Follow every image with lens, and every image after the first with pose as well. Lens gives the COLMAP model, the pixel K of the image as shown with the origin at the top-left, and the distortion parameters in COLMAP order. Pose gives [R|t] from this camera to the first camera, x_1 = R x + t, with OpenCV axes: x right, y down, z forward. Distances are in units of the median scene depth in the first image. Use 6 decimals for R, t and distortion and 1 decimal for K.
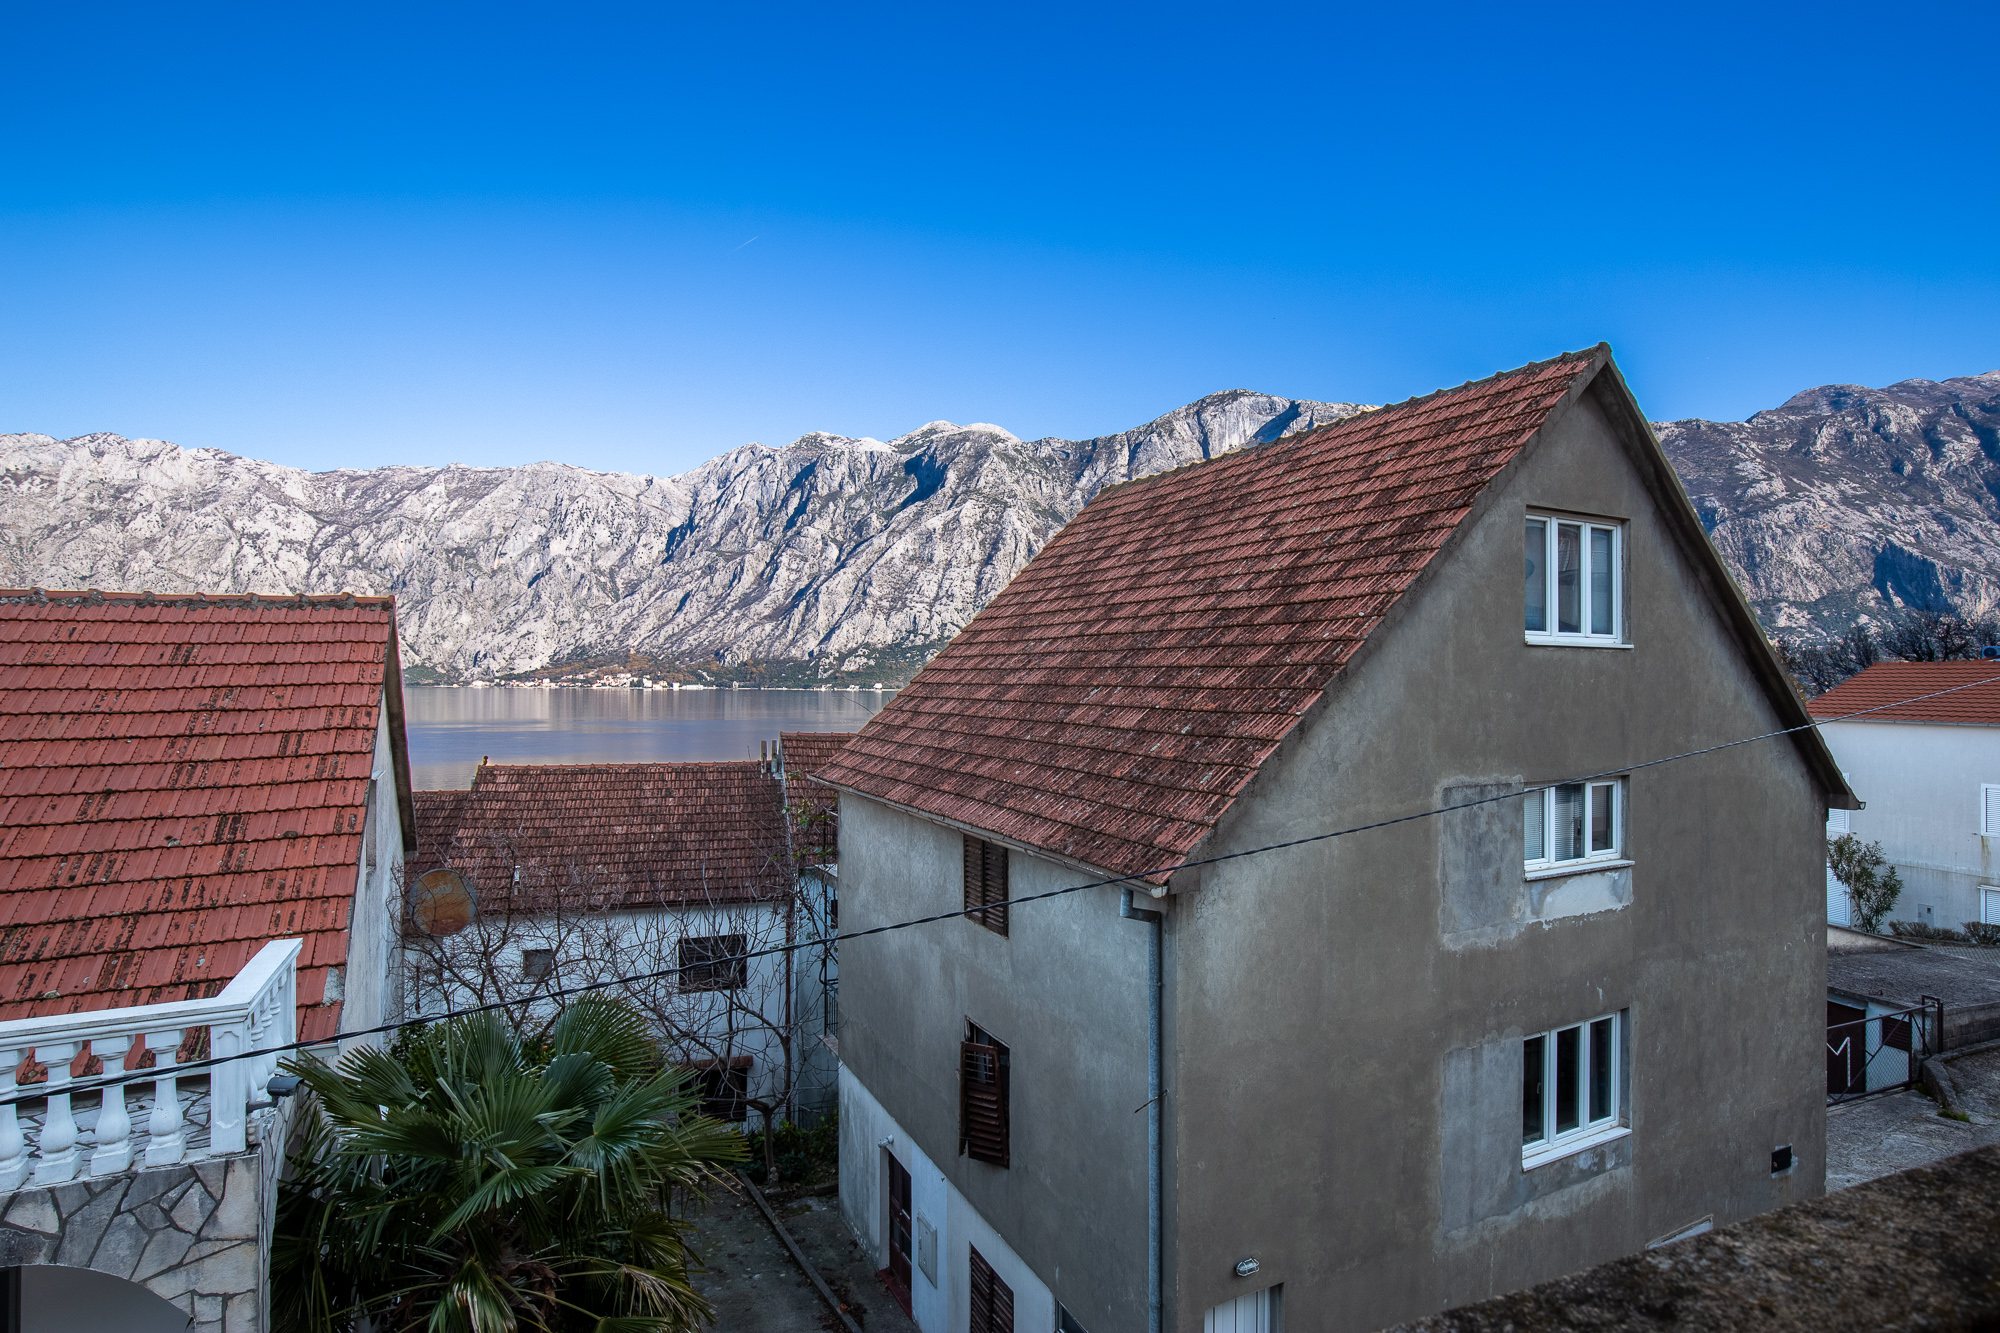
lens RADIAL K [[1029.0, 0, 1008.9], [0, 1029.0, 645.1], [0, 0, 1]] dist [-0.016551, 0.003804]
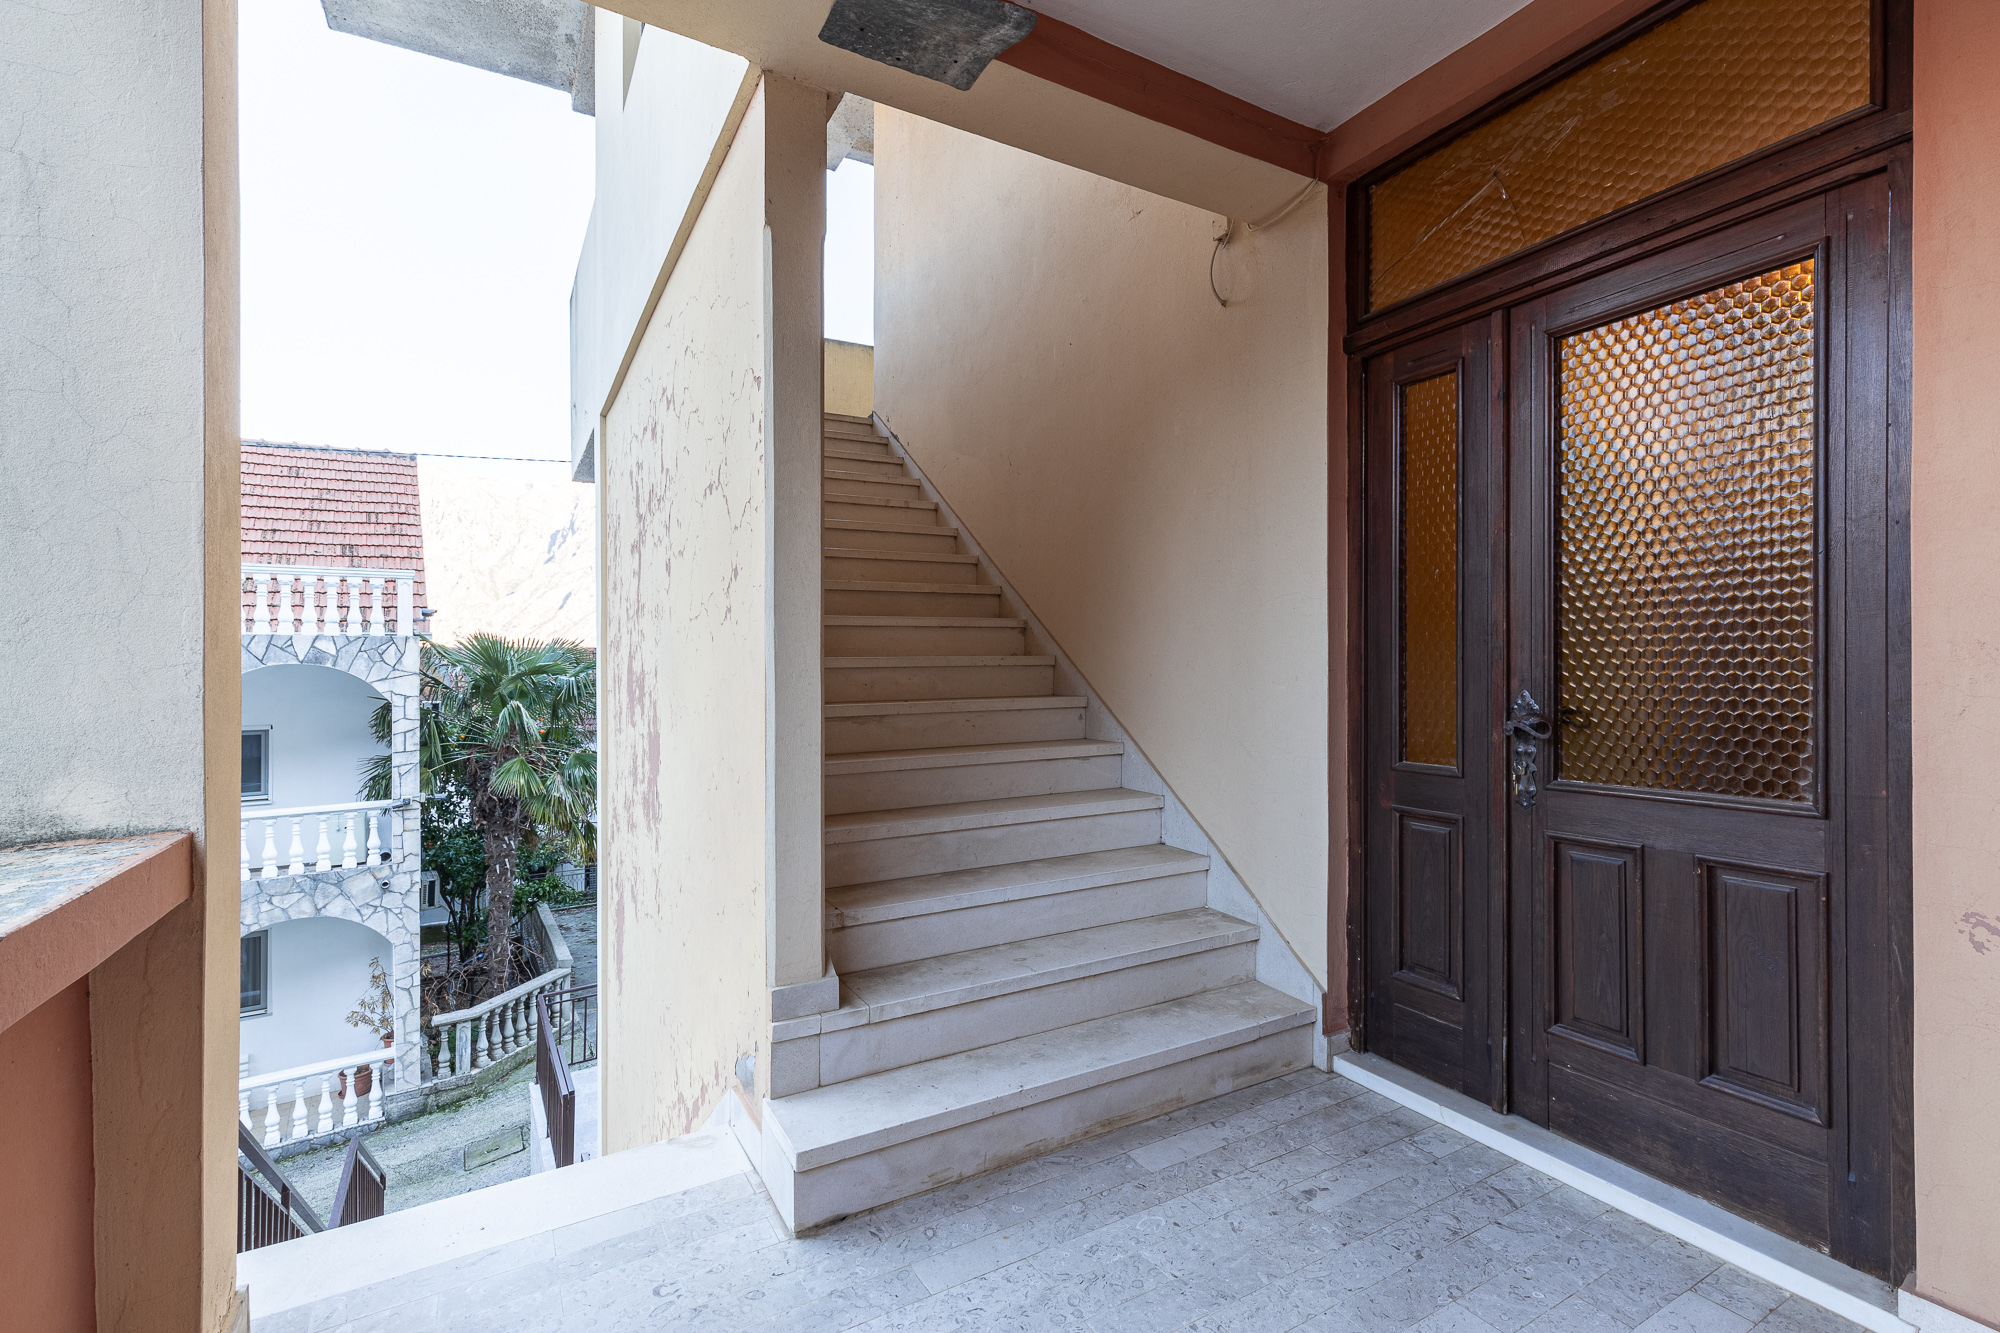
lens RADIAL K [[909.0, 0, 1001.5], [0, 909.0, 664.3], [0, 0, 1]] dist [0.008913, -0.000719]
pose [[0.990257, 0.001738, 0.139244, 0.171875], [-0.005056, 0.999712, 0.023478, 0.314440], [-0.139163, -0.023953, 0.989980, -0.758234]]
